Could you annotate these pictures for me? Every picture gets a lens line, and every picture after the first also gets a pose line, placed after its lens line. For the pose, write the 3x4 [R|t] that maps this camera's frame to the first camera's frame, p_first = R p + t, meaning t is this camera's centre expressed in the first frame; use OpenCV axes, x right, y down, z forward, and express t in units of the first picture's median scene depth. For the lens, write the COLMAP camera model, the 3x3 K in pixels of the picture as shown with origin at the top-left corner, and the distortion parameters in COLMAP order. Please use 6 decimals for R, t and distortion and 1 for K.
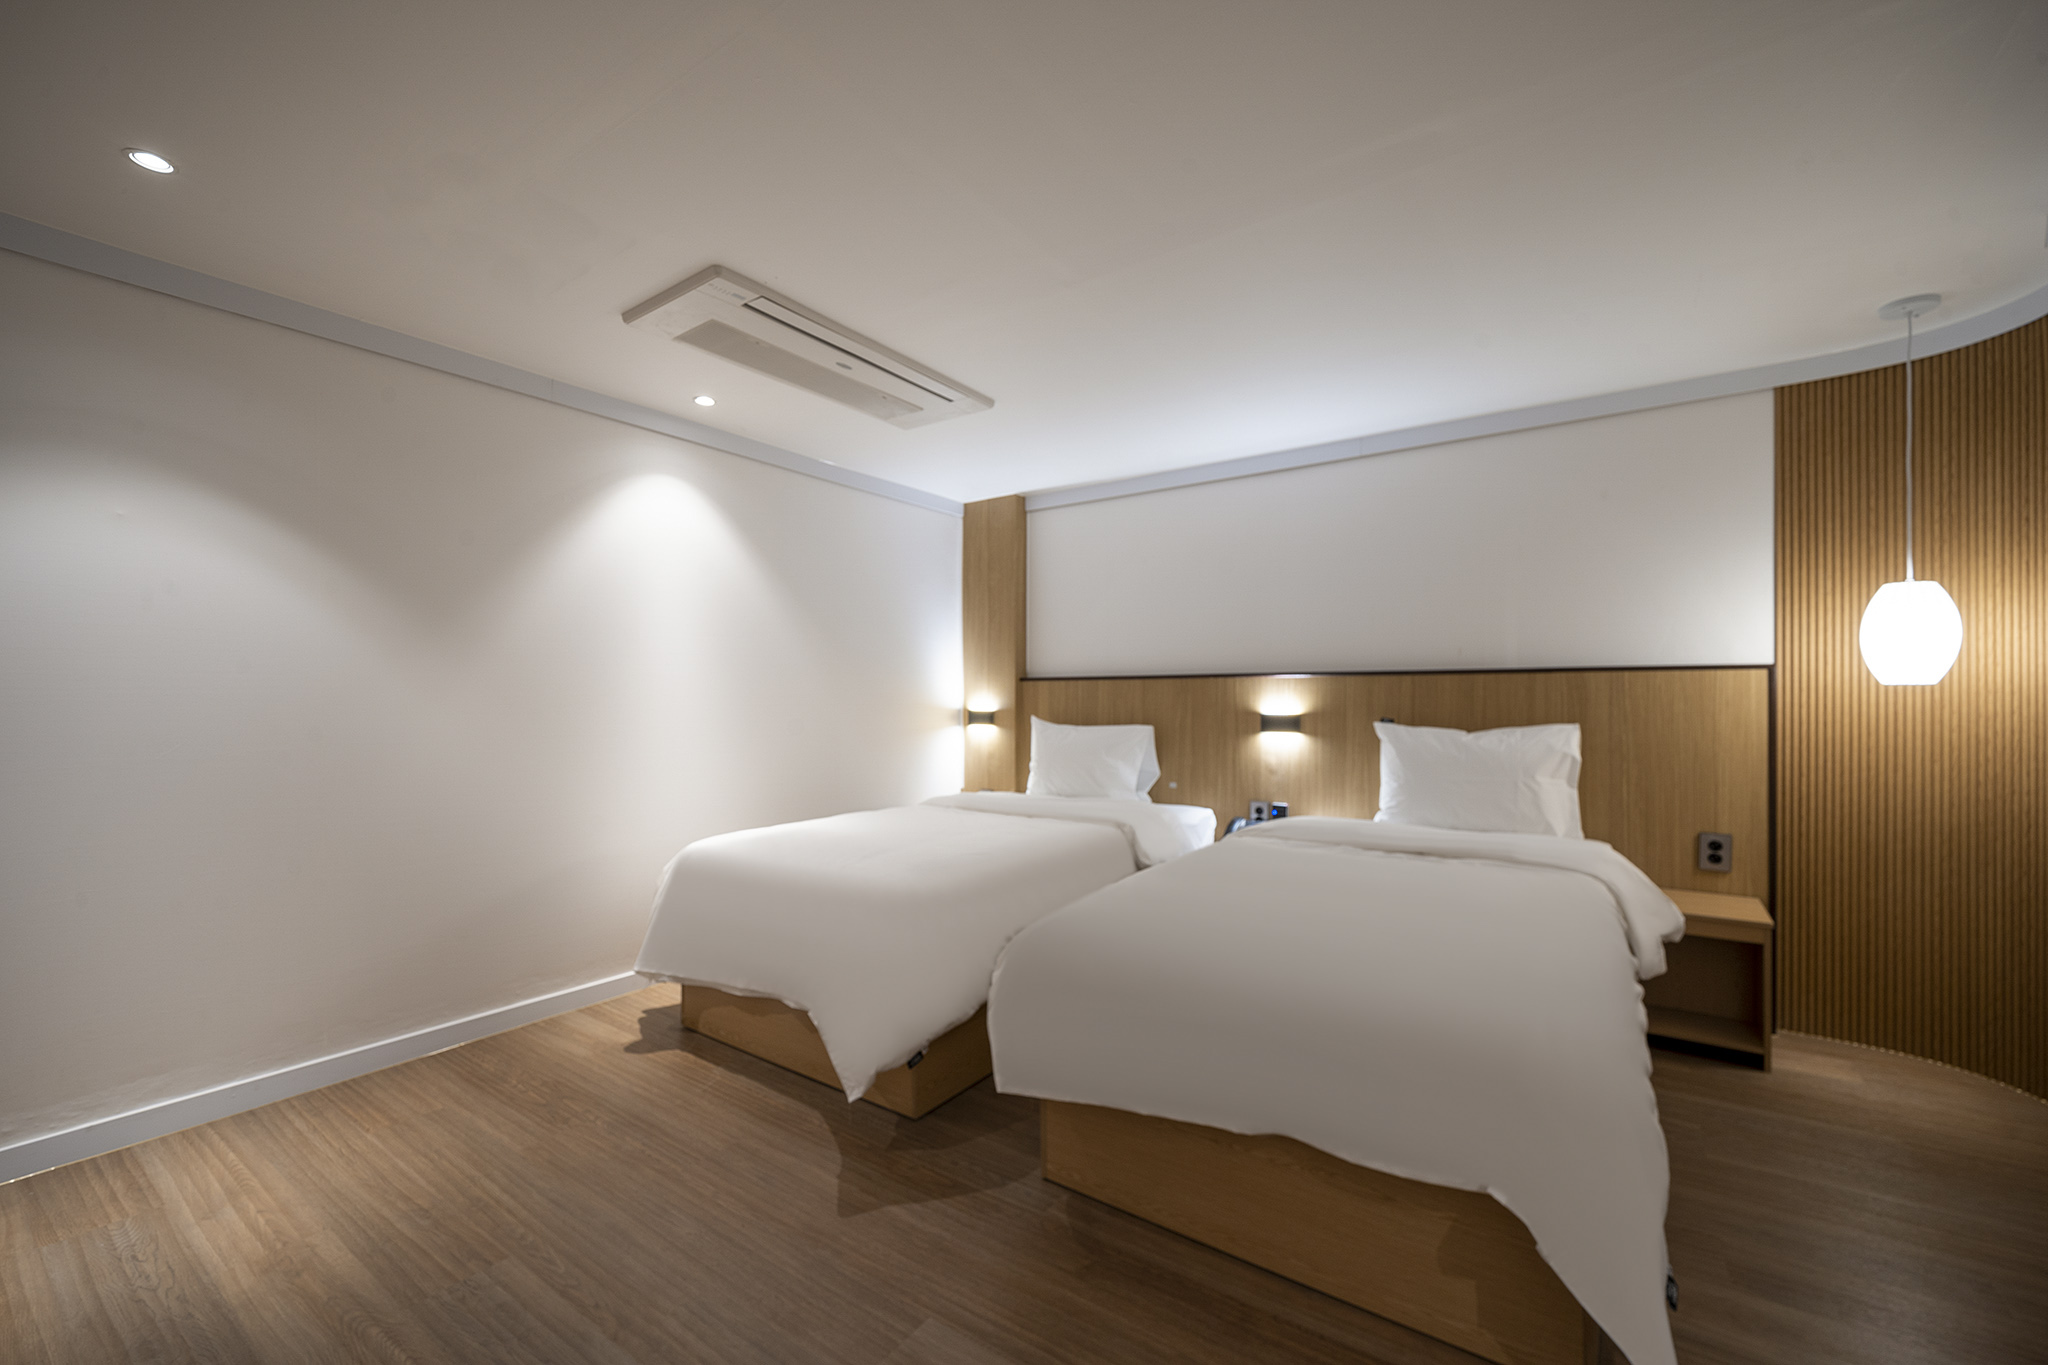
lens RADIAL K [[818.2, 0, 1024.5], [0, 818.2, 697.7], [0, 0, 1]] dist [0.001433, 0.000181]
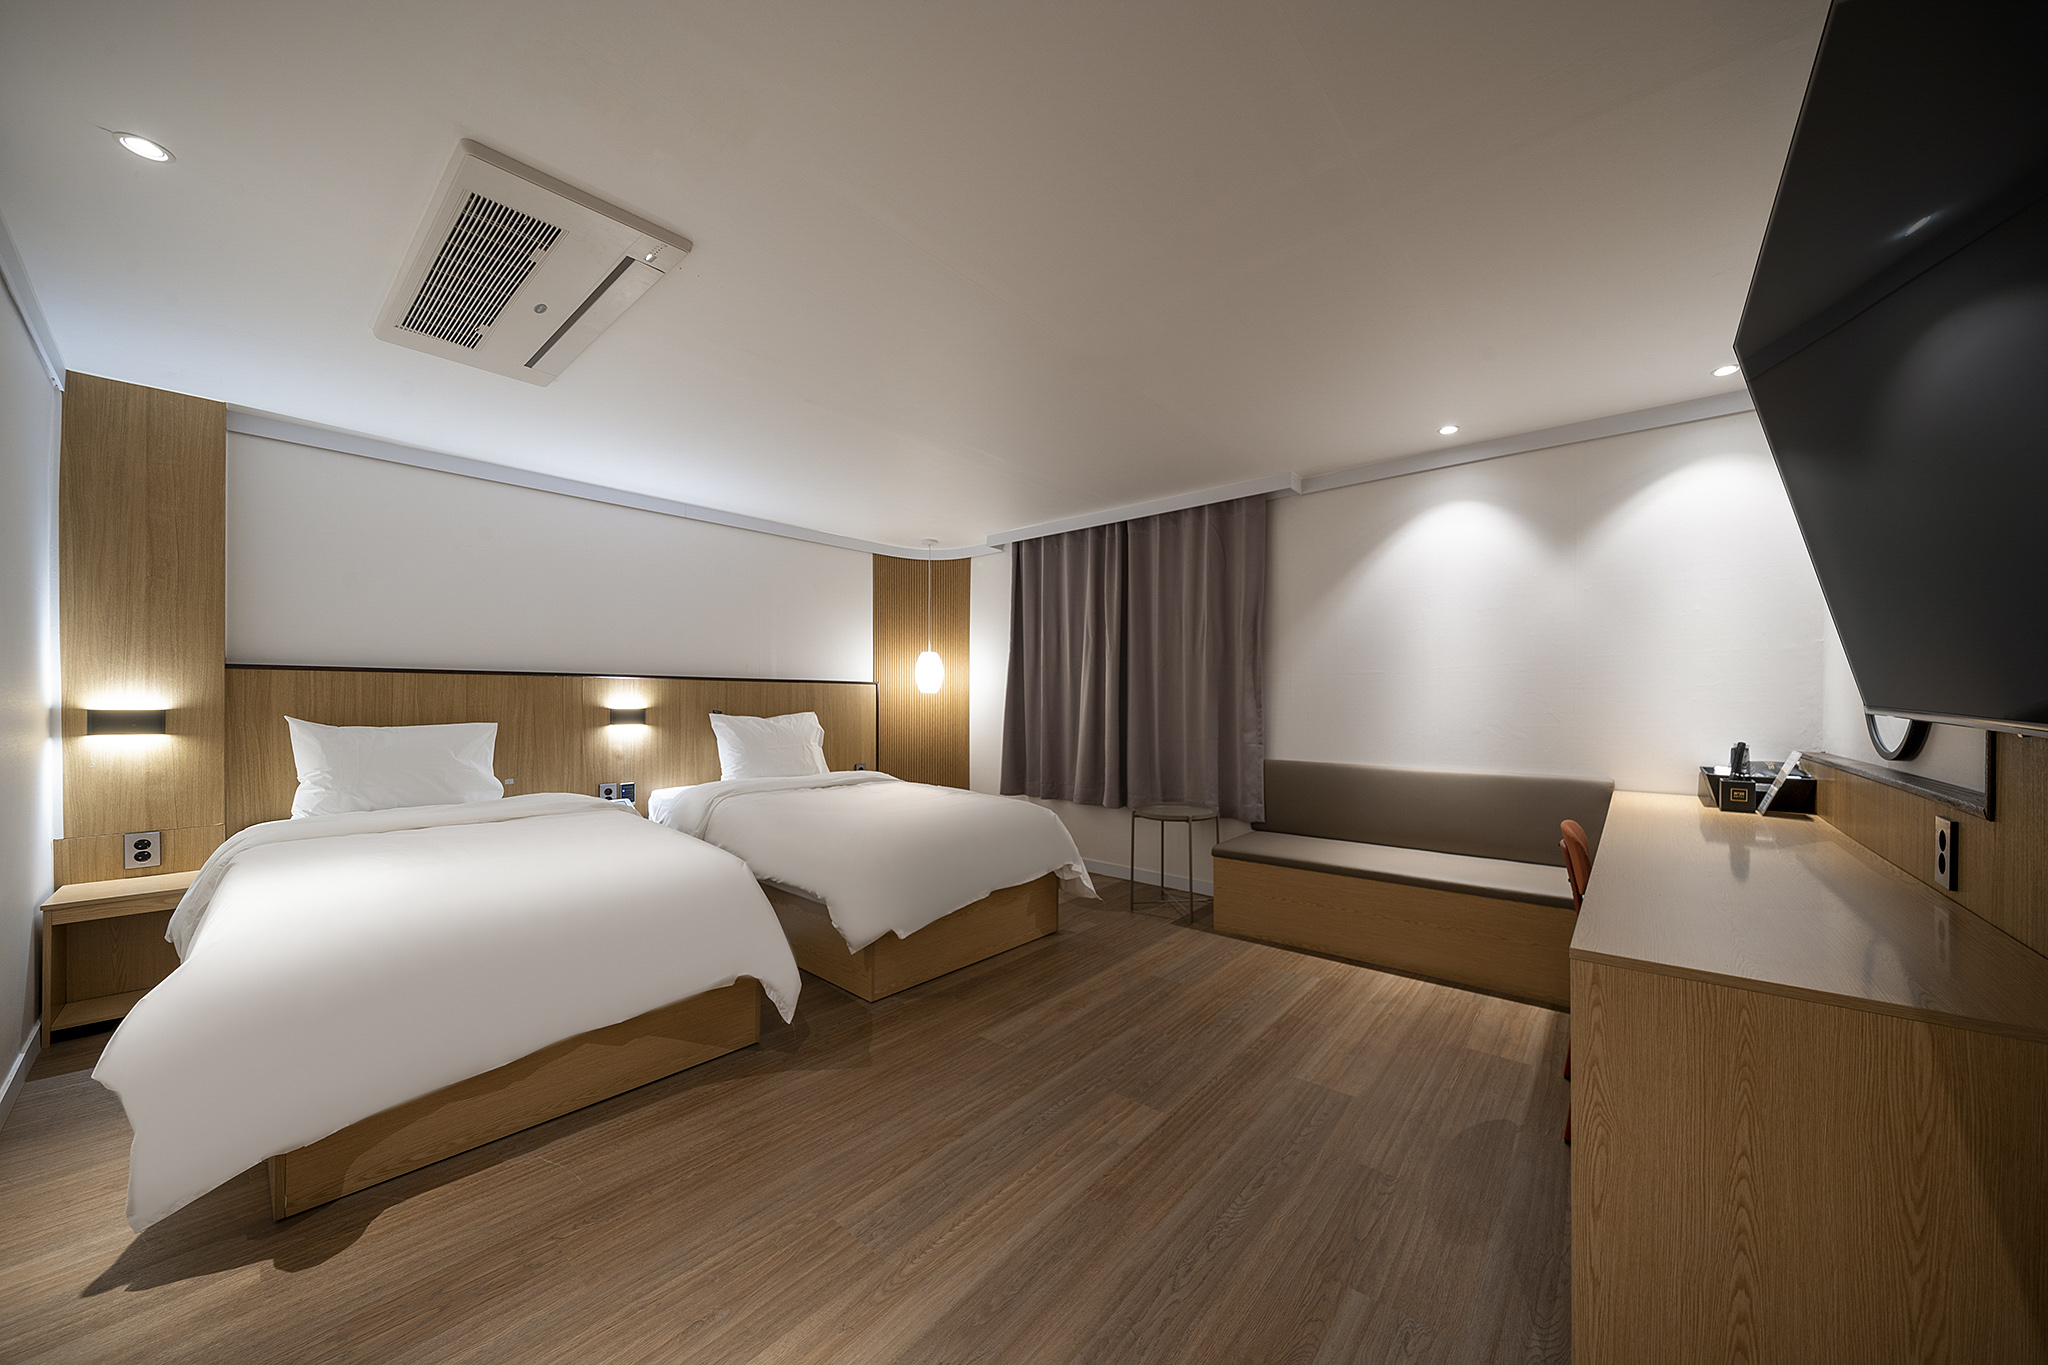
lens RADIAL K [[716.2, 0, 1035.5], [0, 716.2, 700.3], [0, 0, 1]] dist [0.000168, 0.000086]
pose [[0.098307, 0.003932, 0.995148, -0.793627], [-0.002457, 0.999990, -0.003708, 0.011420], [-0.995153, -0.002080, 0.098316, 0.342114]]
